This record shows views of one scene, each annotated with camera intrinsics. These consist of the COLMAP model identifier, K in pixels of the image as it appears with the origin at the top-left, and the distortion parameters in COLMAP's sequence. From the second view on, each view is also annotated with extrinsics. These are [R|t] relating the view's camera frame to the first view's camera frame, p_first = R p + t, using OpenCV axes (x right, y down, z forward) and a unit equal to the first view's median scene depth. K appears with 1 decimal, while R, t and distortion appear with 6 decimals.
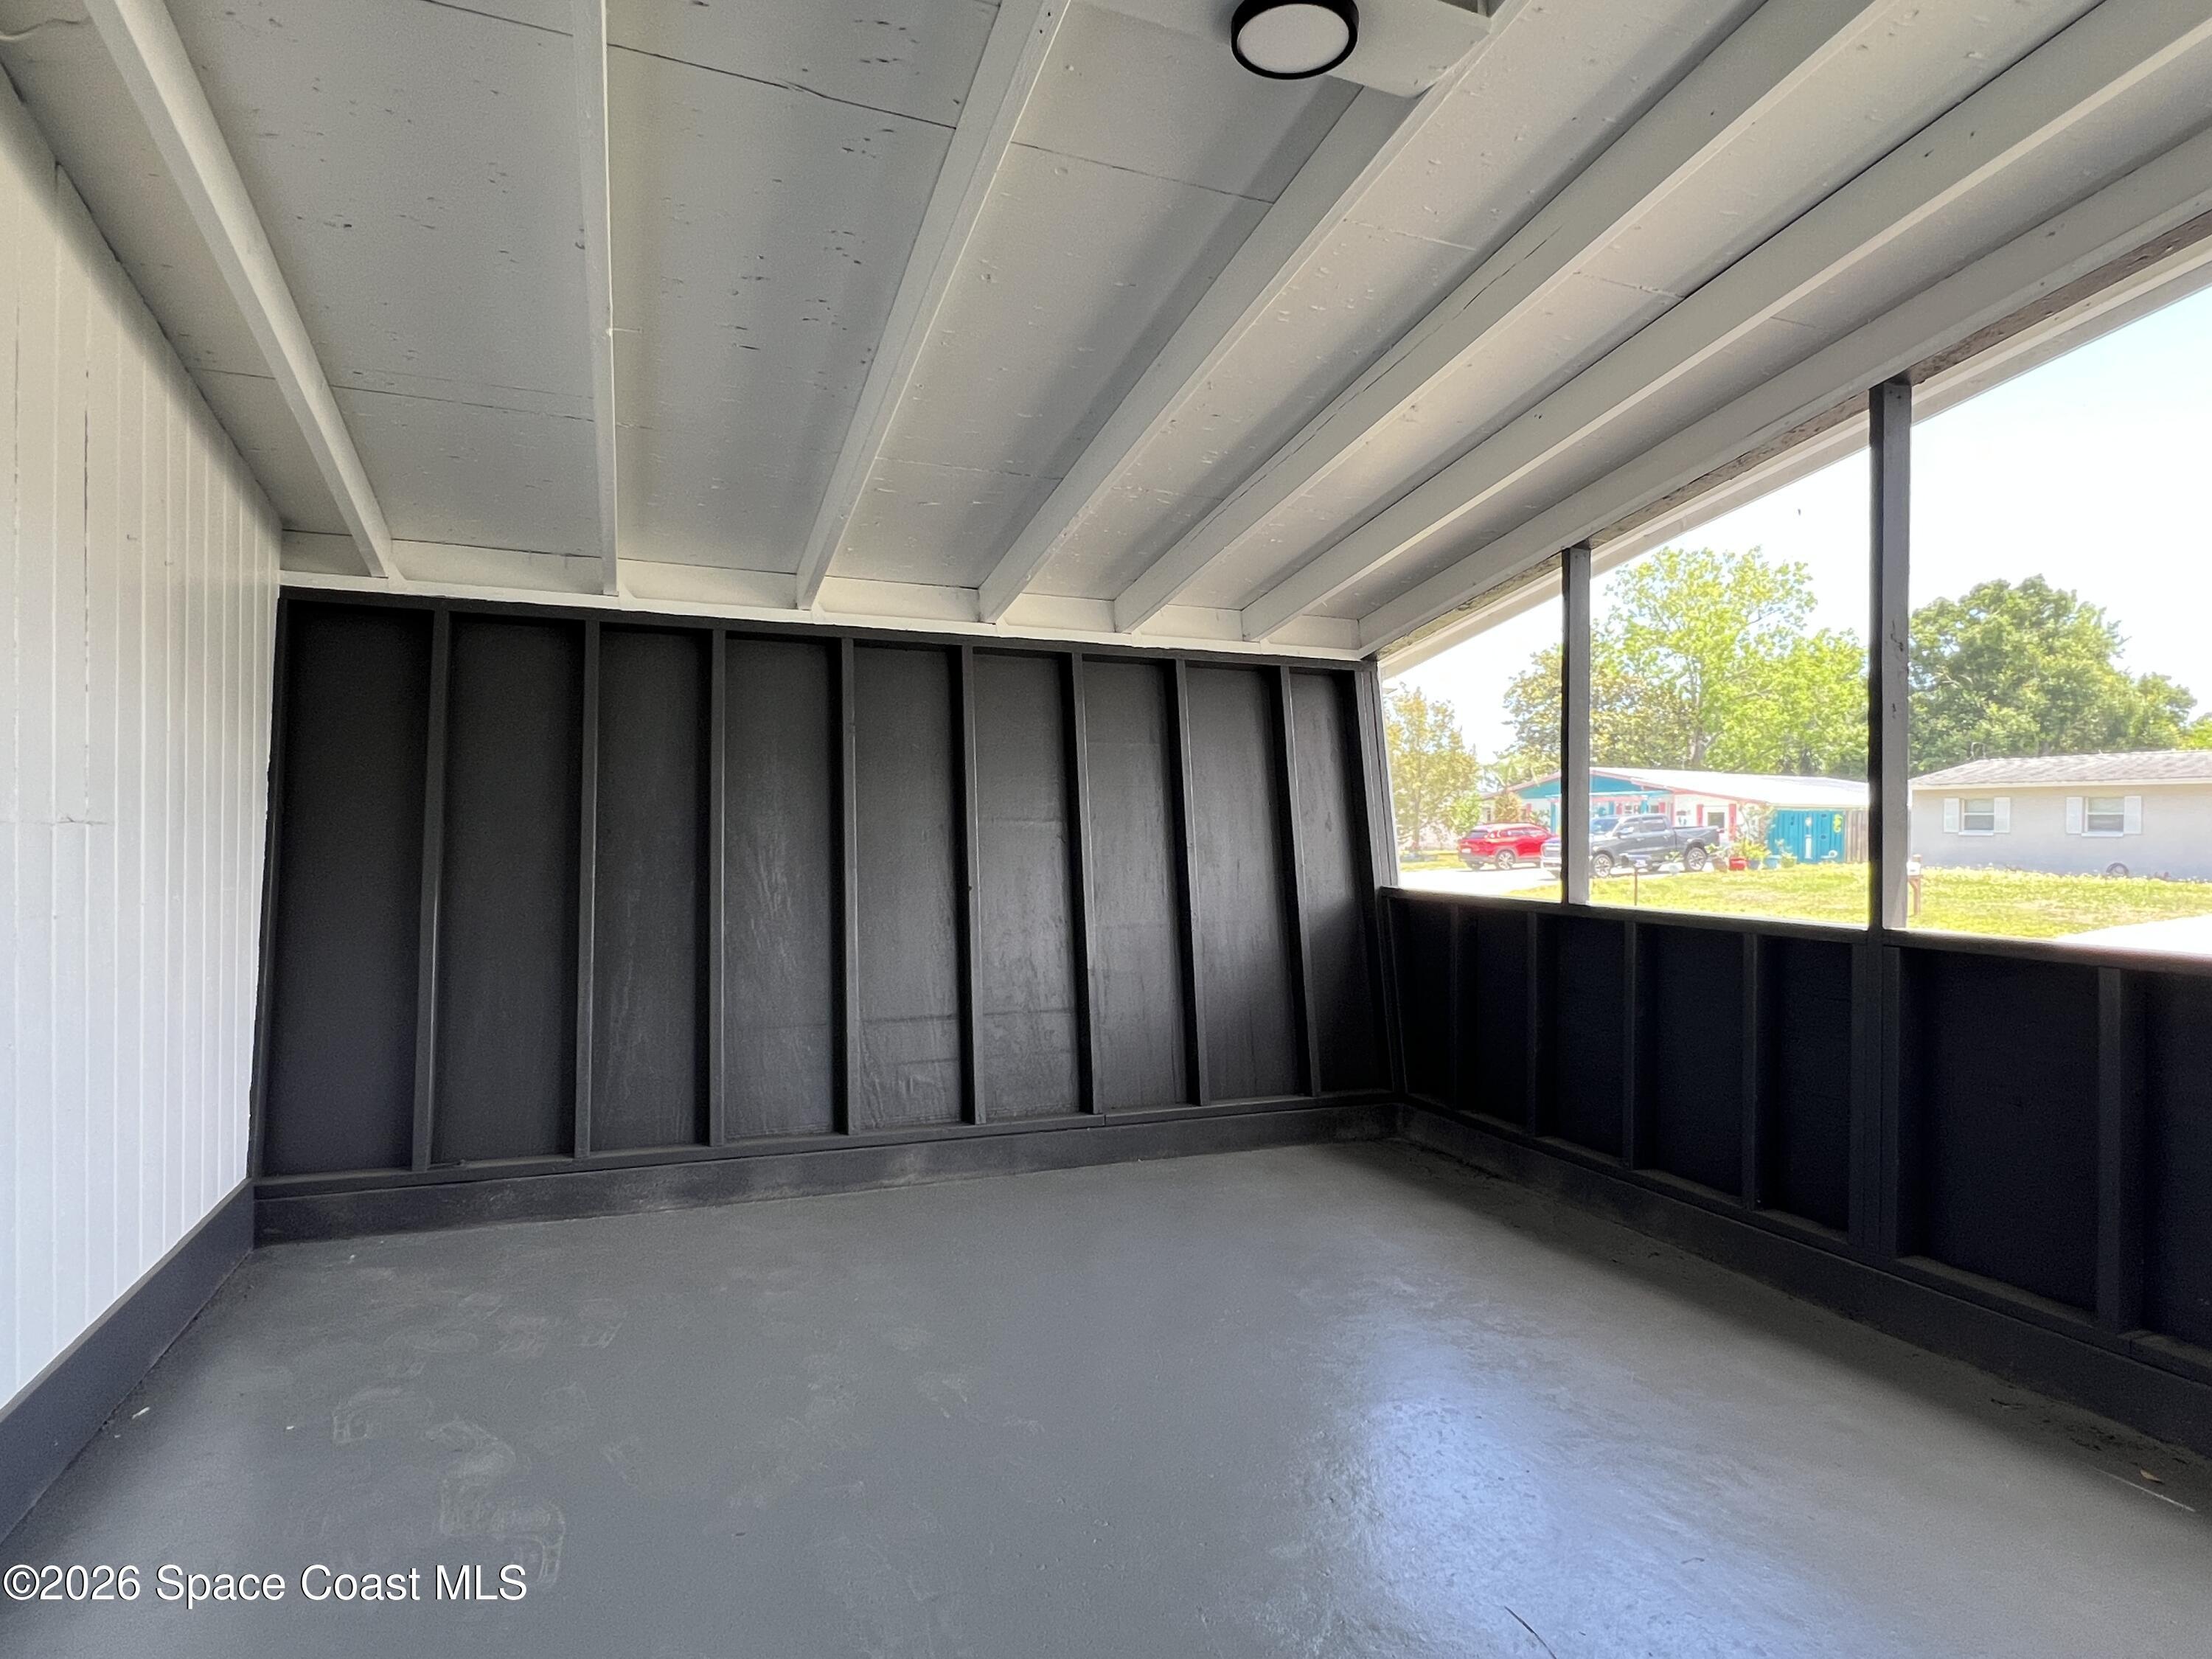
lens RADIAL K [[1161.9, 0, 1099.5], [0, 1161.9, 833.5], [0, 0, 1]] dist [0.001931, 0.000159]
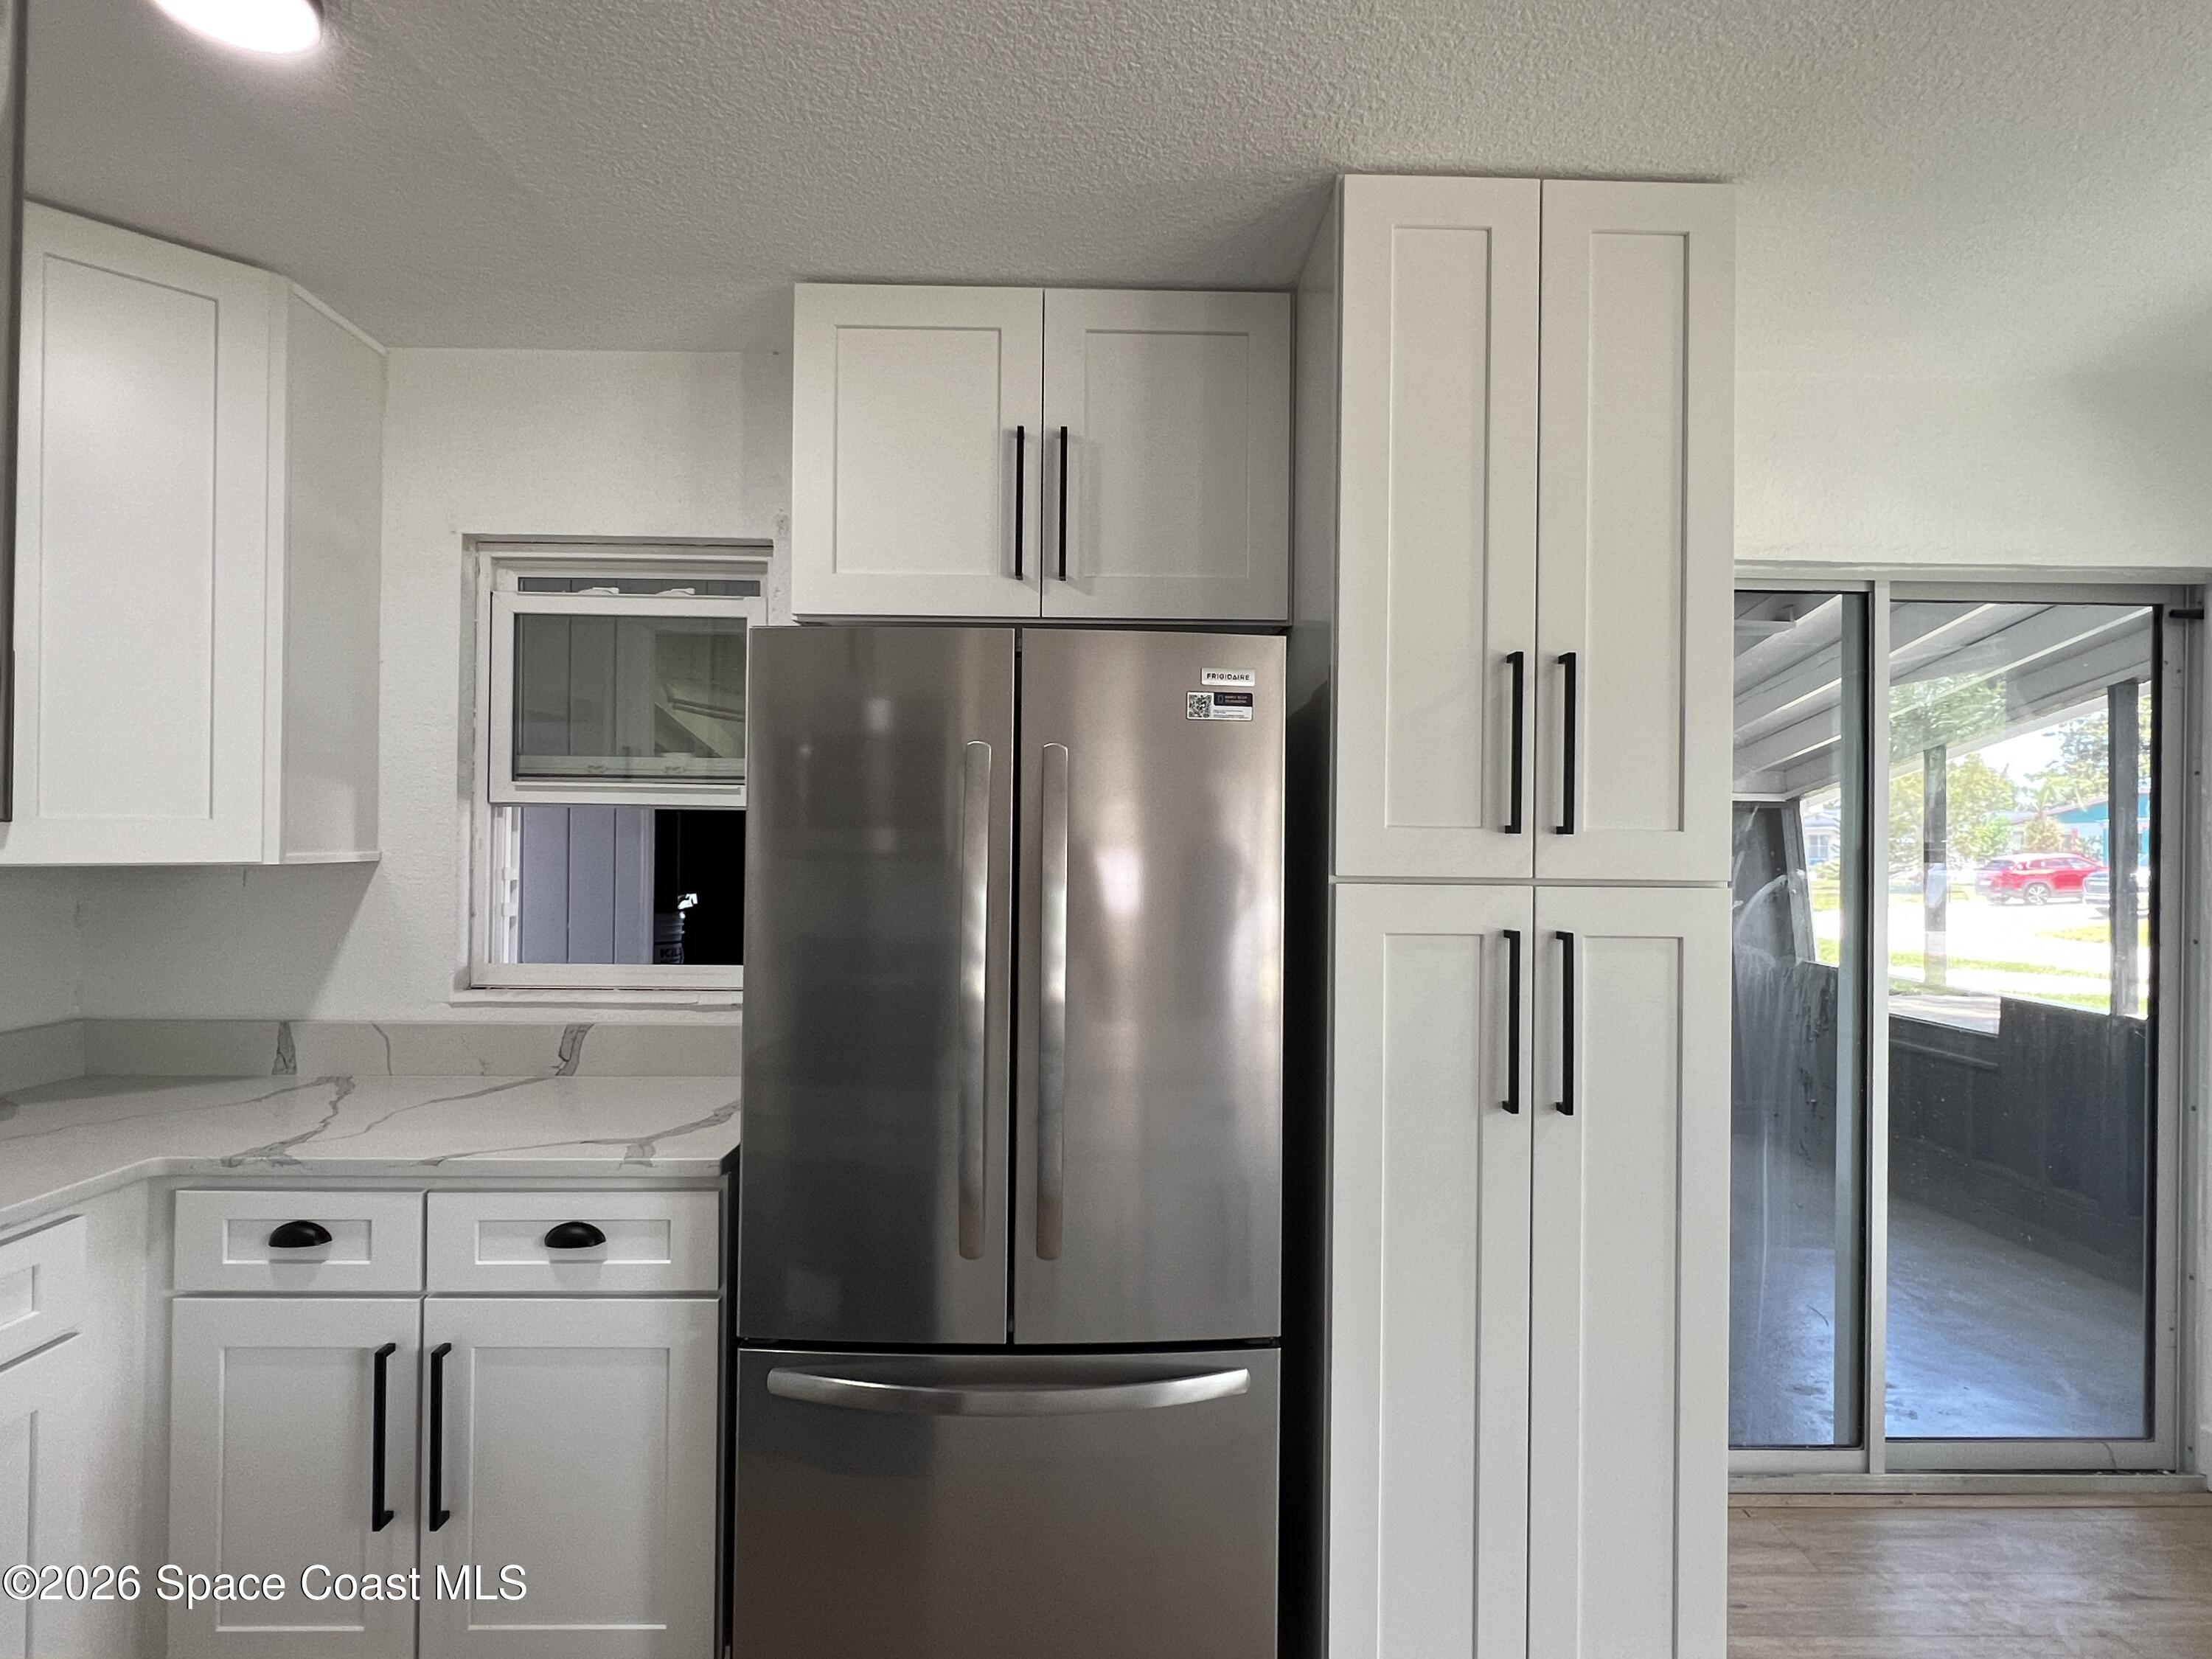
lens RADIAL K [[1196.5, 0, 1110.6], [0, 1196.5, 841.6], [0, 0, 1]] dist [-0.000447, 0.000267]
pose [[0.940121, 0.000778, -0.340839, -0.009251], [-0.000806, 1.000000, 0.000062, -0.017353], [0.340839, 0.000217, 0.940122, -0.114596]]
